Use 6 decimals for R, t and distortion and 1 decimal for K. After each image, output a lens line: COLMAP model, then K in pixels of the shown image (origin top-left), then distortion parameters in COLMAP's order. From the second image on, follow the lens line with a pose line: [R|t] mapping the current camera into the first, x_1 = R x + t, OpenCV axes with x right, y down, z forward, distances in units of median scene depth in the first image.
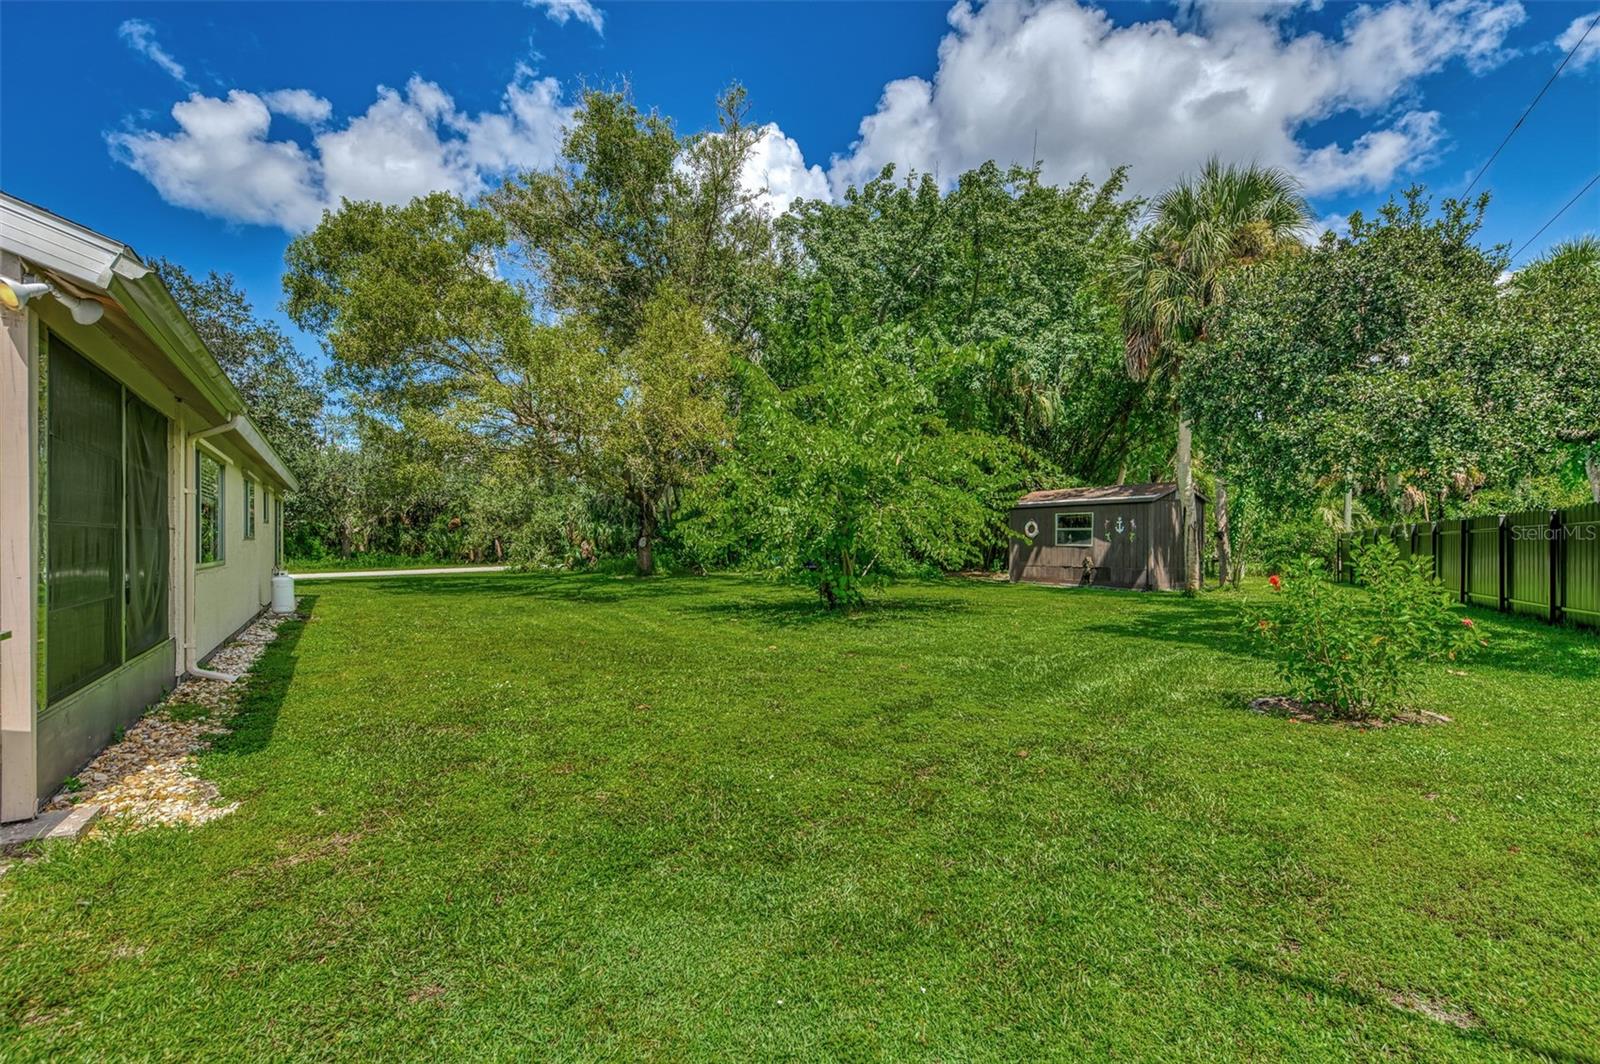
lens RADIAL K [[757.7, 0, 796.1], [0, 757.7, 540.5], [0, 0, 1]] dist [-0.004394, 0.001108]
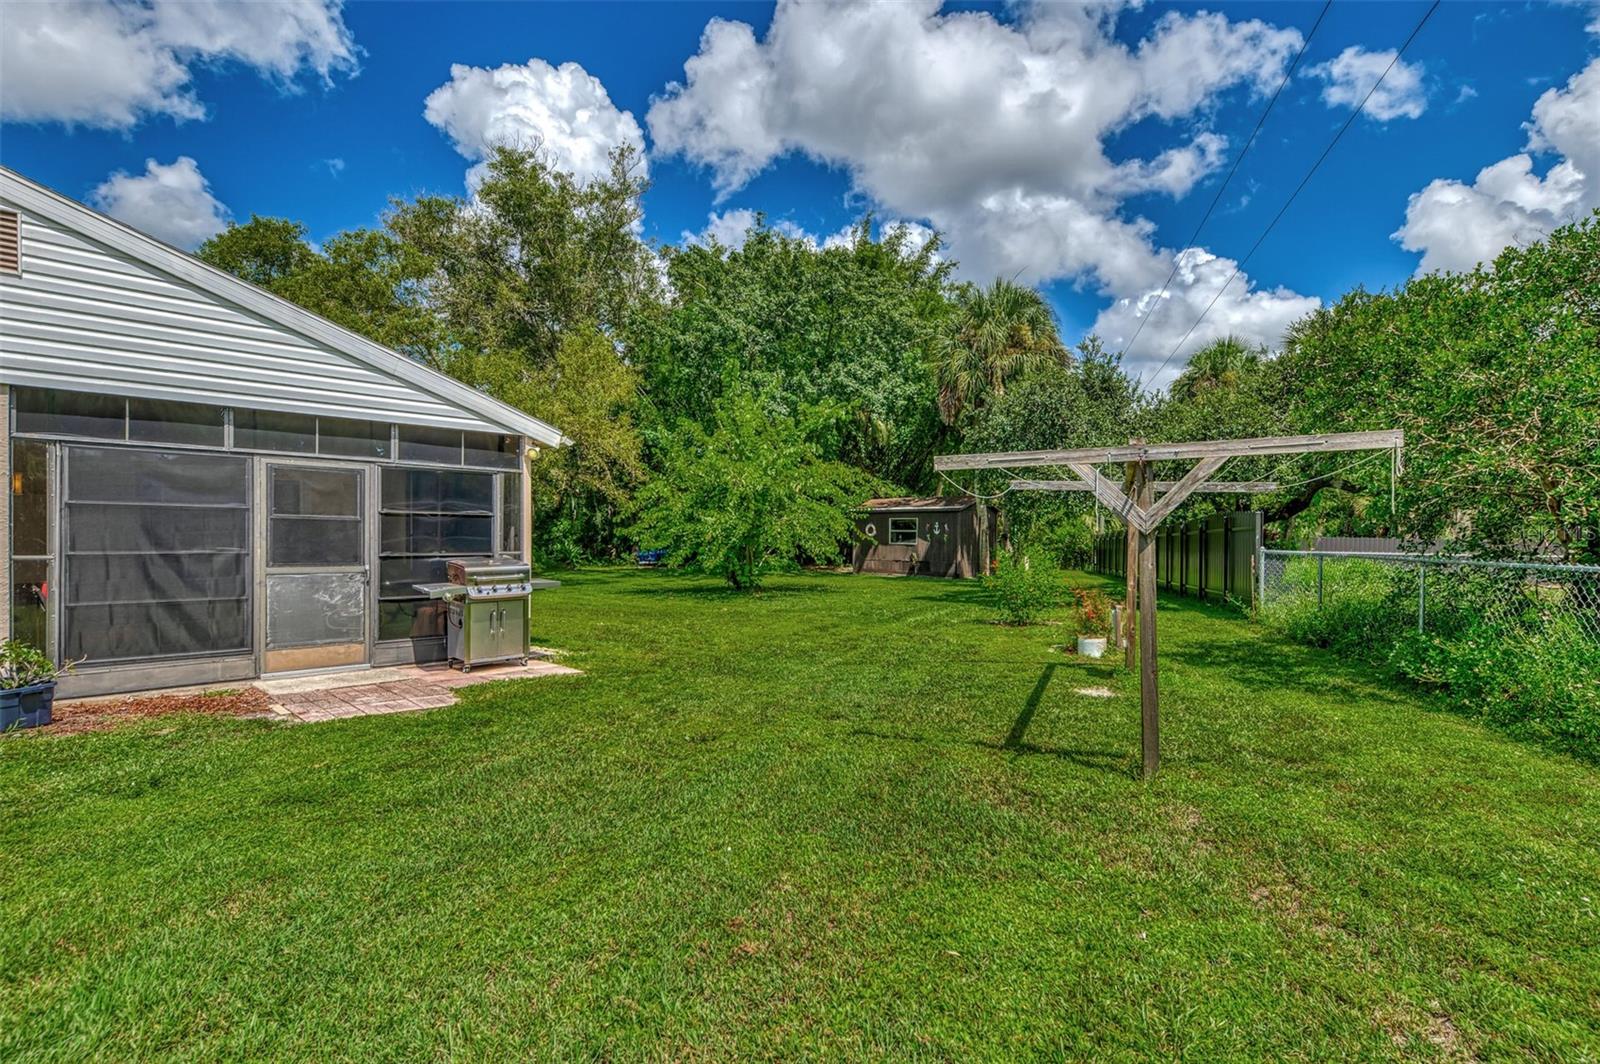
lens RADIAL K [[847.8, 0, 800.7], [0, 847.8, 533.1], [0, 0, 1]] dist [0.003129, -0.000230]
pose [[0.972491, 0.005771, 0.232869, -0.144902], [-0.005226, 0.999982, -0.002958, -0.007122], [-0.232882, 0.001659, 0.972504, -0.378466]]
